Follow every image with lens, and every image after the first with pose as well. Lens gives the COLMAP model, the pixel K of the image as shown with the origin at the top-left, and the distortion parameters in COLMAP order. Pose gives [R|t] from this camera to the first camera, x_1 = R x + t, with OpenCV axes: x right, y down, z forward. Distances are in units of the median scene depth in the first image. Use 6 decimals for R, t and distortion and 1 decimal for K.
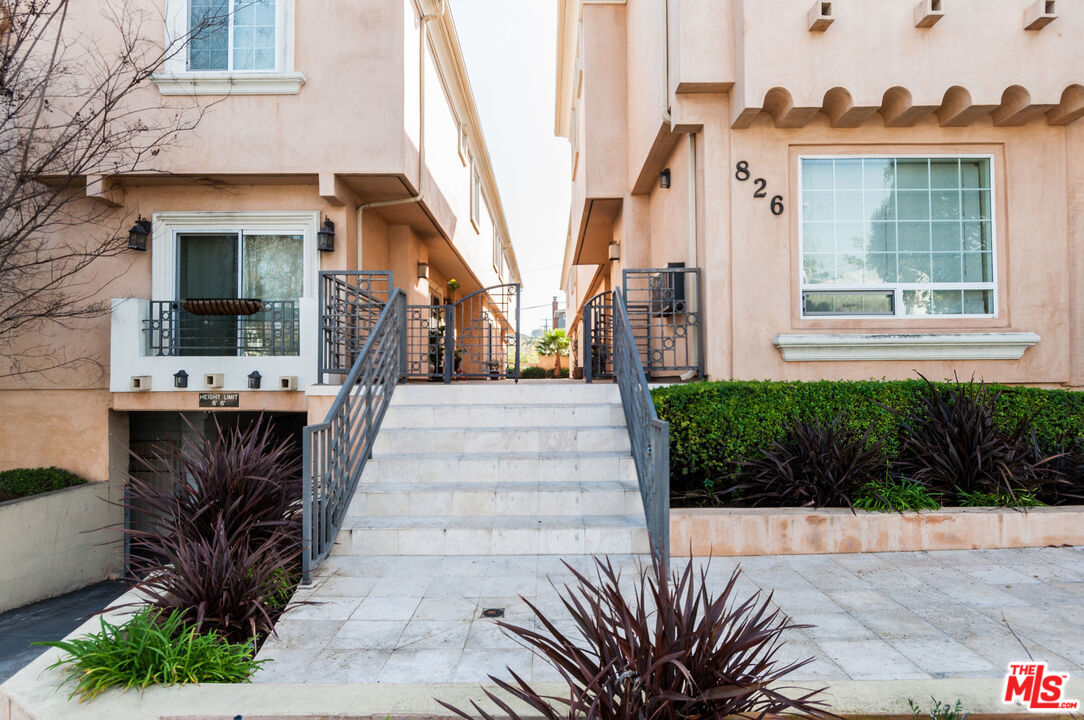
lens RADIAL K [[588.4, 0, 542.5], [0, 588.4, 376.1], [0, 0, 1]] dist [-0.000446, -0.000127]
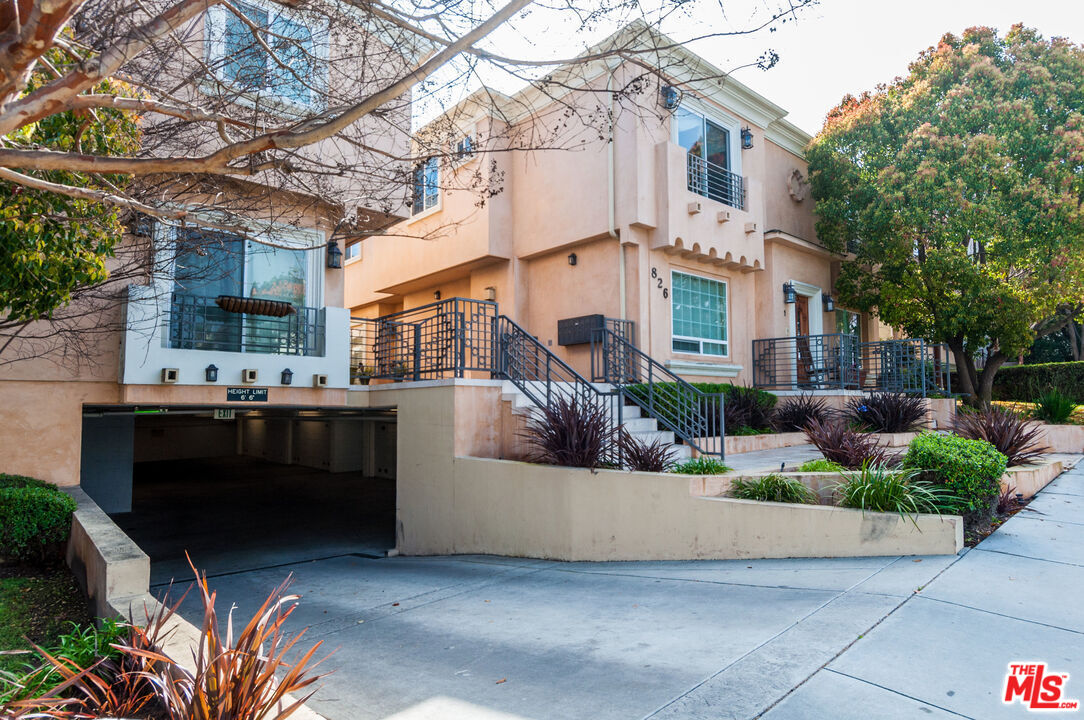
lens RADIAL K [[588.4, 0, 542.5], [0, 588.4, 376.1], [0, 0, 1]] dist [-0.000446, -0.000127]
pose [[0.760936, 0.036108, 0.647821, -0.836501], [-0.003467, 0.998662, -0.051591, 0.060403], [-0.648818, 0.037011, 0.760043, -0.144542]]
